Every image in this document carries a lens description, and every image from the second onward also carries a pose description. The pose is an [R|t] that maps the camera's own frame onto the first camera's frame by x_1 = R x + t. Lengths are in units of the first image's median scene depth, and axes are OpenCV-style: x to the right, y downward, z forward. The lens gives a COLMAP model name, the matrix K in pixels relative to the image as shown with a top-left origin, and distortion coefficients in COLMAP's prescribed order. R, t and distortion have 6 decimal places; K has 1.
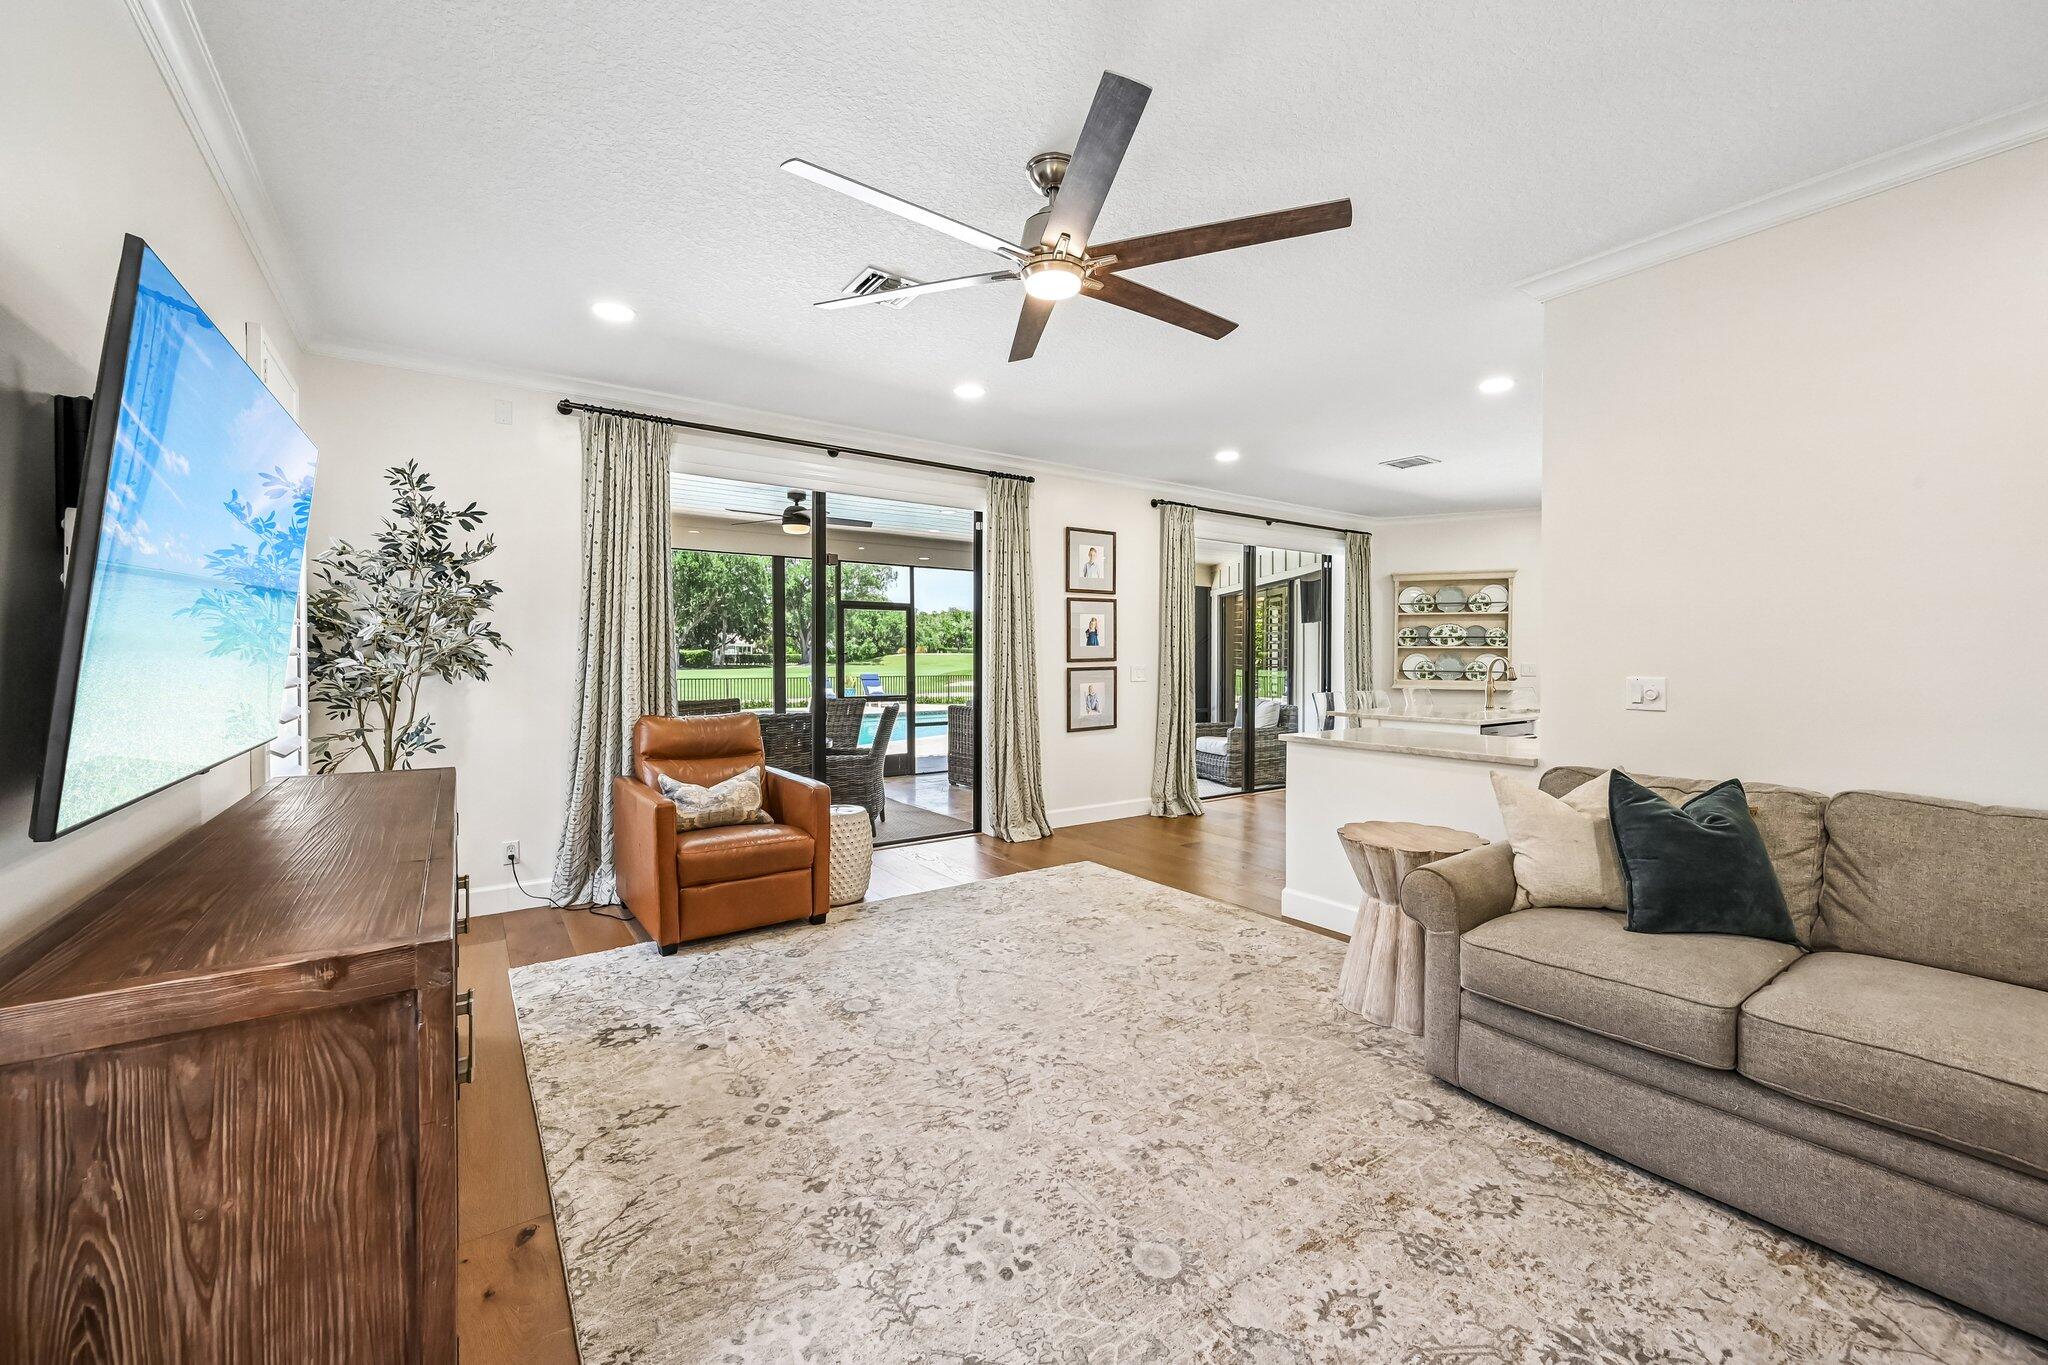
lens RADIAL K [[810.9, 0, 1027.4], [0, 810.9, 656.6], [0, 0, 1]] dist [0.001706, -0.000369]
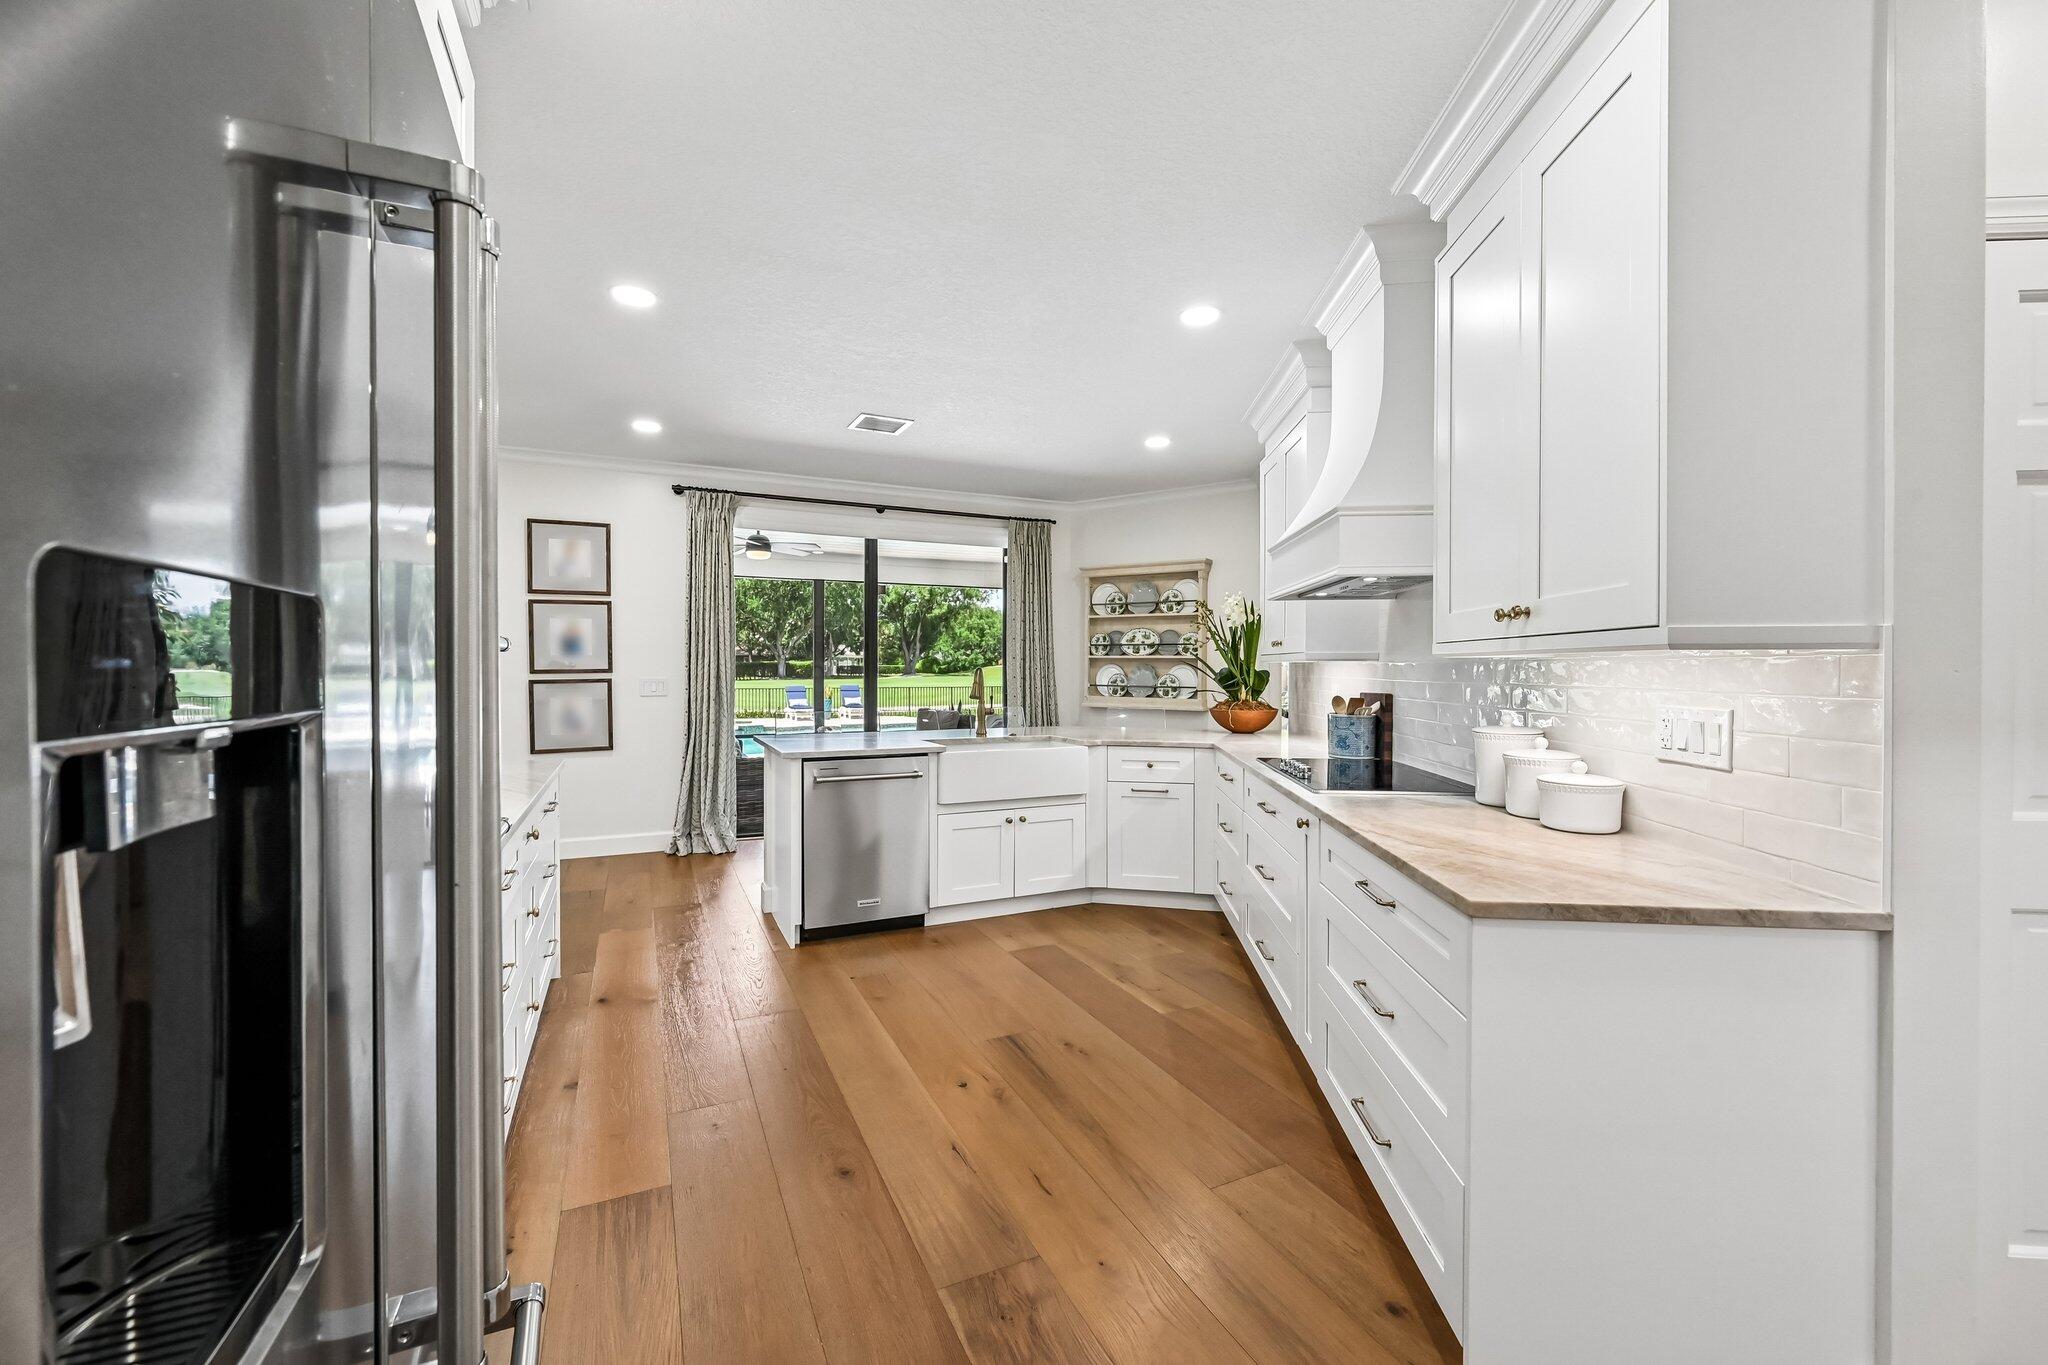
lens RADIAL K [[810.9, 0, 1009.9], [0, 810.9, 675.5], [0, 0, 1]] dist [0.001706, -0.000369]
pose [[0.983881, 0.003395, -0.178793, 0.543608], [-0.001690, 0.999952, 0.009687, -0.000556], [0.178817, -0.009229, 0.983839, 0.177715]]
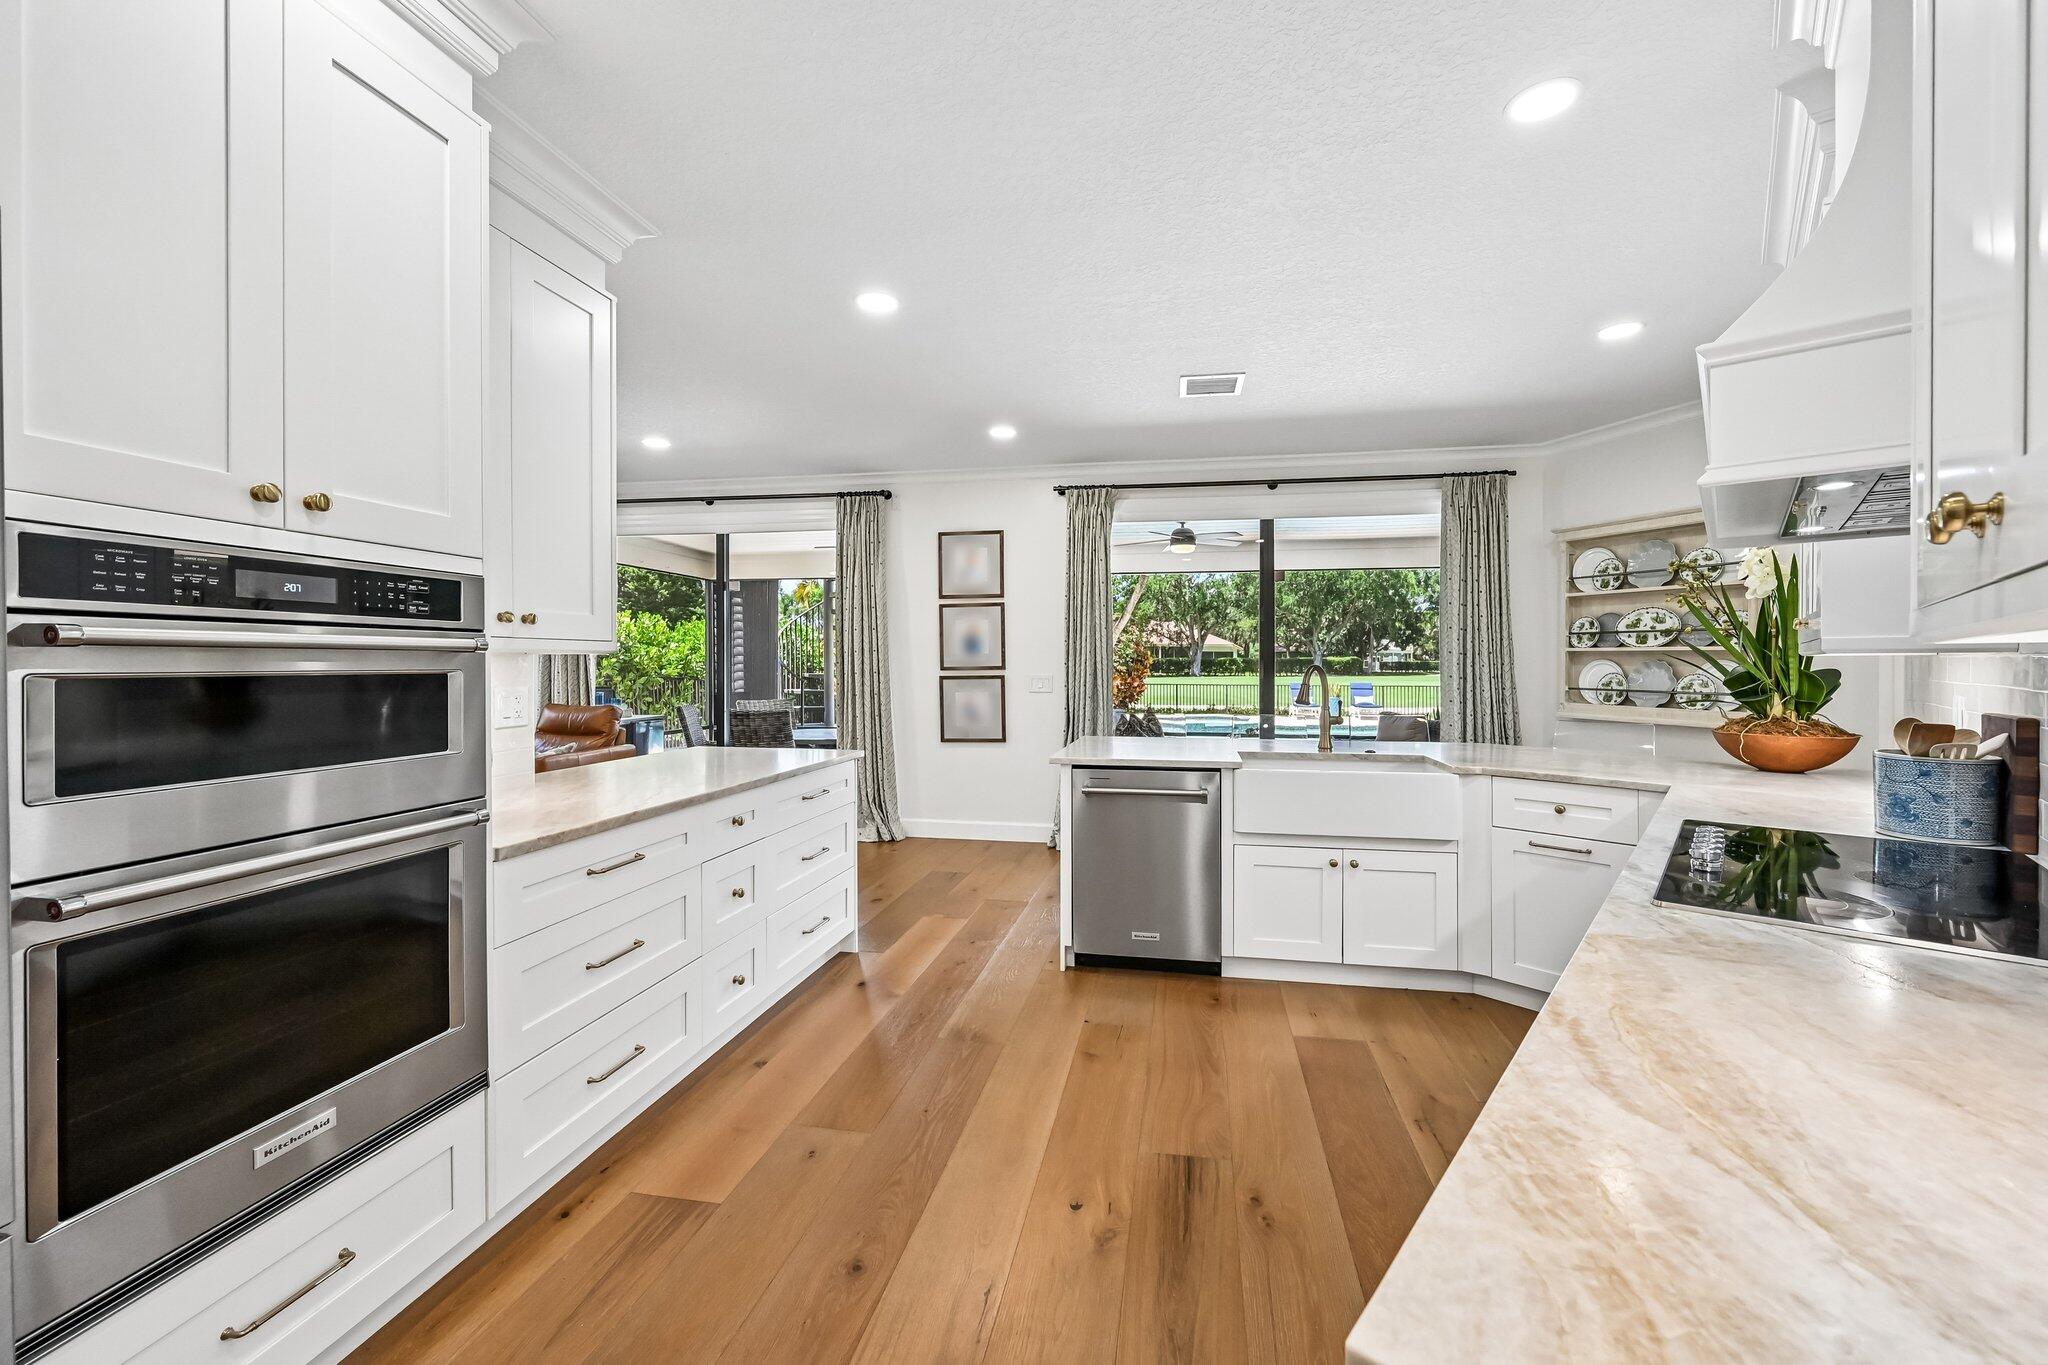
lens RADIAL K [[810.9, 0, 1041.5], [0, 810.9, 668.0], [0, 0, 1]] dist [0.001706, -0.000369]
pose [[0.701669, 0.004329, -0.712490, 0.634585], [-0.000262, 0.999983, 0.005817, -0.001394], [0.712503, -0.003895, 0.701659, 0.303969]]
